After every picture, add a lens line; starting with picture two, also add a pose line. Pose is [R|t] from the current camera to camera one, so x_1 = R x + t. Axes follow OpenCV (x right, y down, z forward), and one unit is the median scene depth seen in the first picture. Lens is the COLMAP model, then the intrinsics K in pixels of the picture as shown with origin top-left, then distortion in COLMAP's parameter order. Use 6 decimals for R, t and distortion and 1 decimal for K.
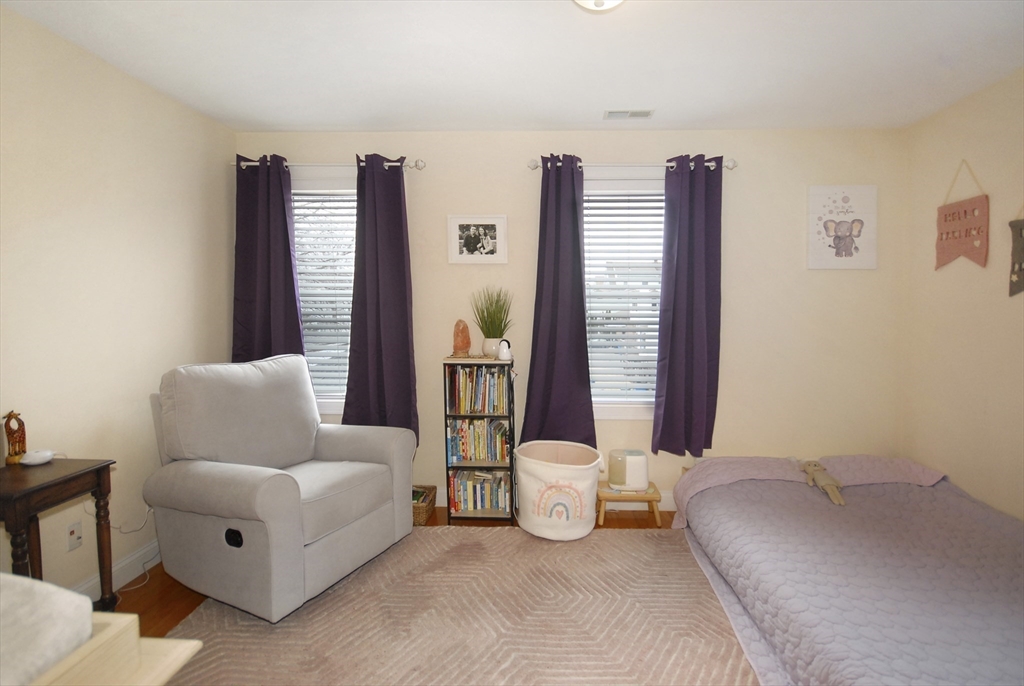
lens RADIAL K [[474.3, 0, 512.0], [0, 474.3, 343.0], [0, 0, 1]] dist [0.000220, -0.000065]
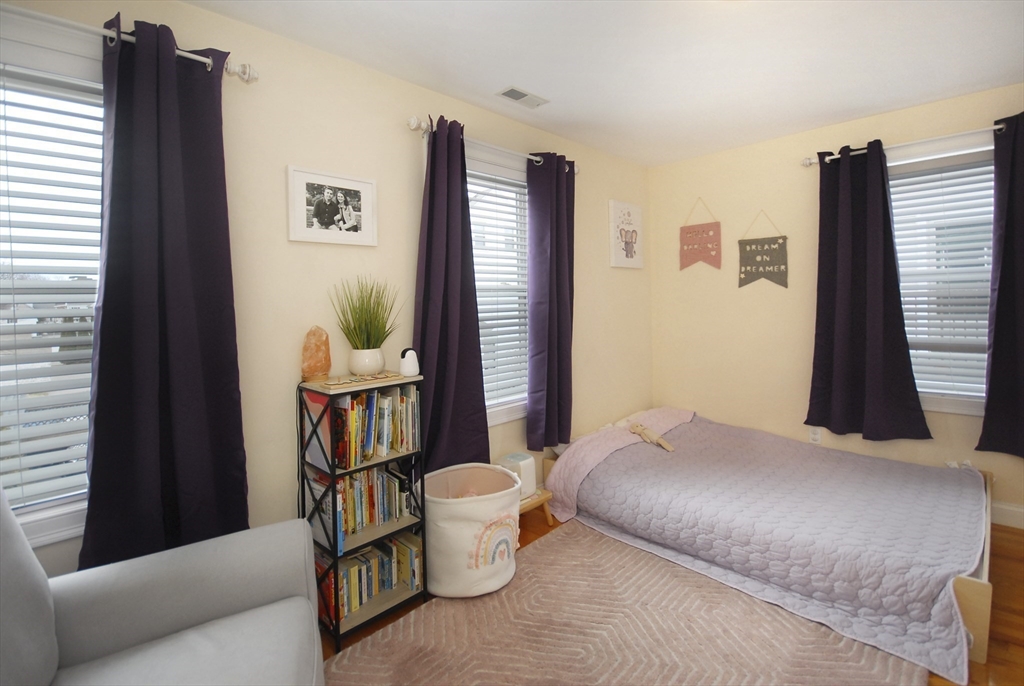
lens RADIAL K [[470.0, 0, 508.5], [0, 470.0, 309.5], [0, 0, 1]] dist [0.000052, 0.000124]
pose [[0.660383, -0.035099, 0.750108, -0.448404], [0.083103, 0.996187, -0.026548, -0.034273], [-0.746316, 0.079868, 0.660782, 0.390506]]
